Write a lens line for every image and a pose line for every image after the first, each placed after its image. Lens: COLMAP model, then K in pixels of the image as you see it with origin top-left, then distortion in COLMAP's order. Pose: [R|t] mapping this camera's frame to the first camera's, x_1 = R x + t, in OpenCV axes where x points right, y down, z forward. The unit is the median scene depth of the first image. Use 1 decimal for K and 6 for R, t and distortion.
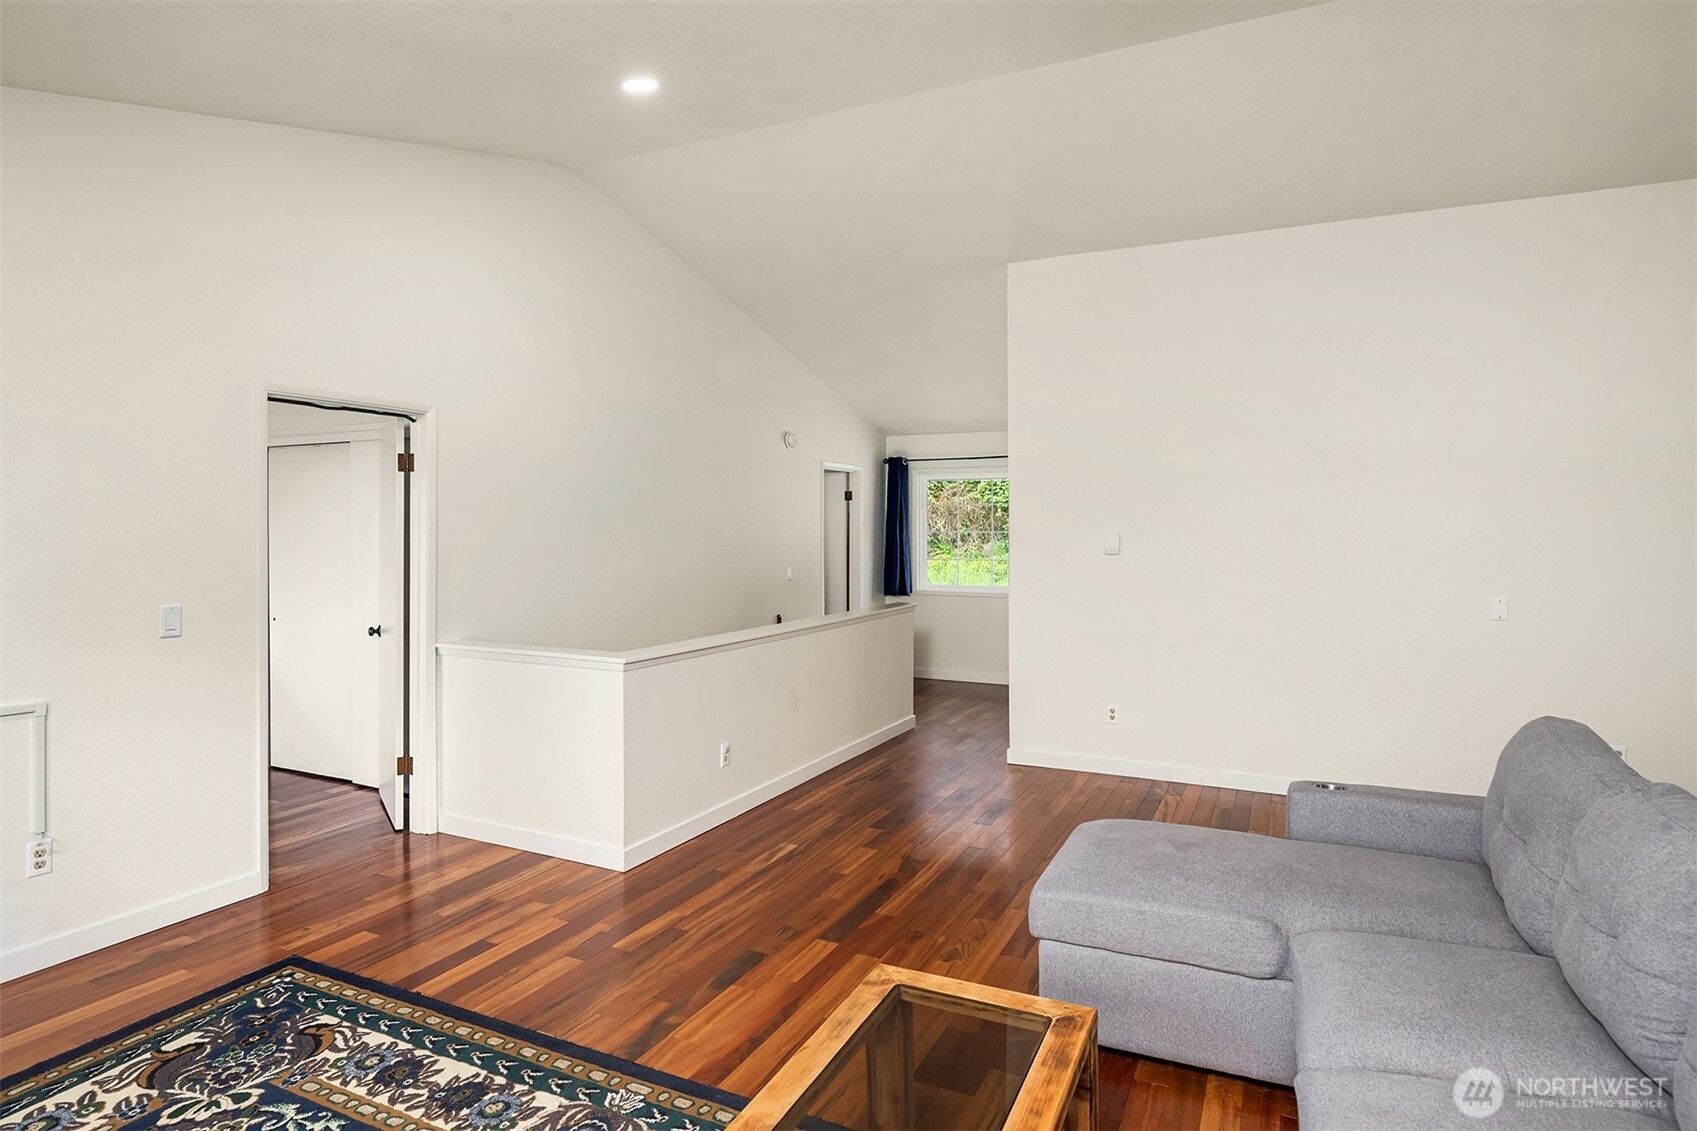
lens RADIAL K [[926.7, 0, 841.9], [0, 926.7, 557.7], [0, 0, 1]] dist [0.001170, -0.002838]
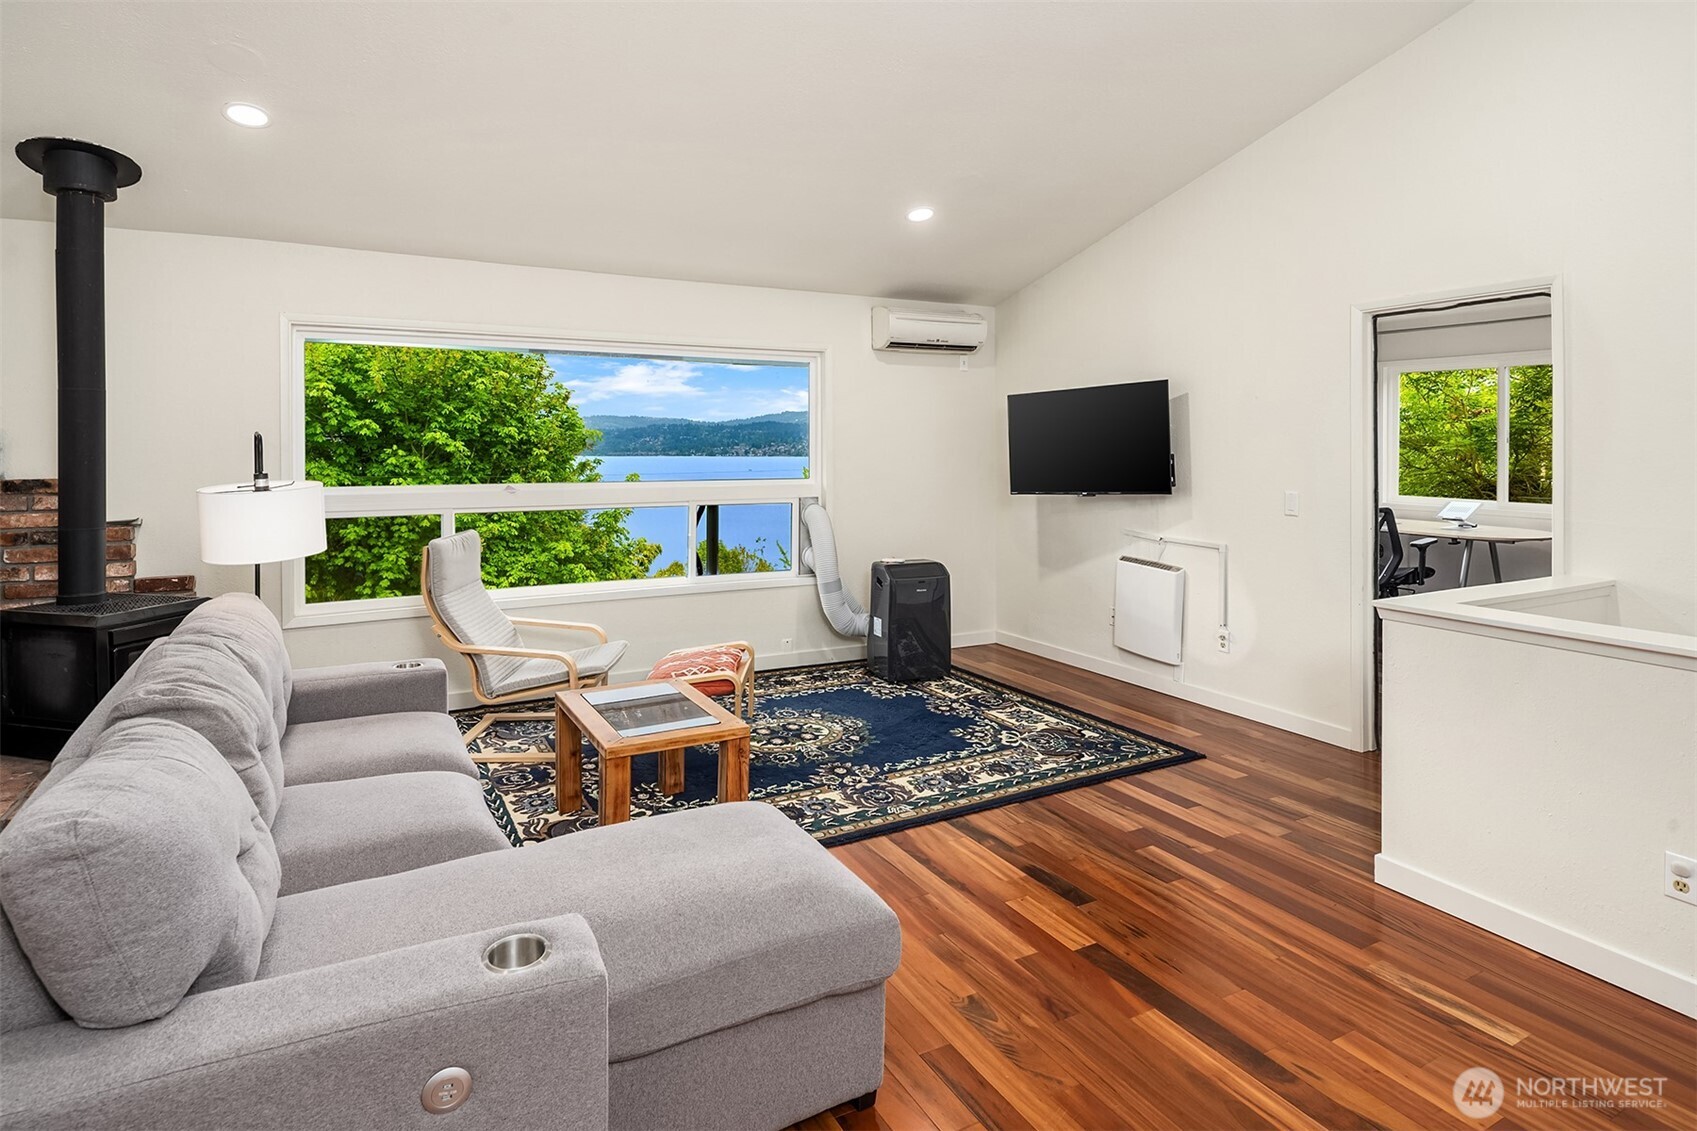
lens RADIAL K [[926.7, 0, 846.3], [0, 926.7, 563.2], [0, 0, 1]] dist [0.001170, -0.002838]
pose [[-0.599262, 0.103604, -0.793821, 0.734877], [-0.010385, 0.990501, 0.137113, -0.021747], [0.800486, 0.090411, -0.592493, 1.326172]]
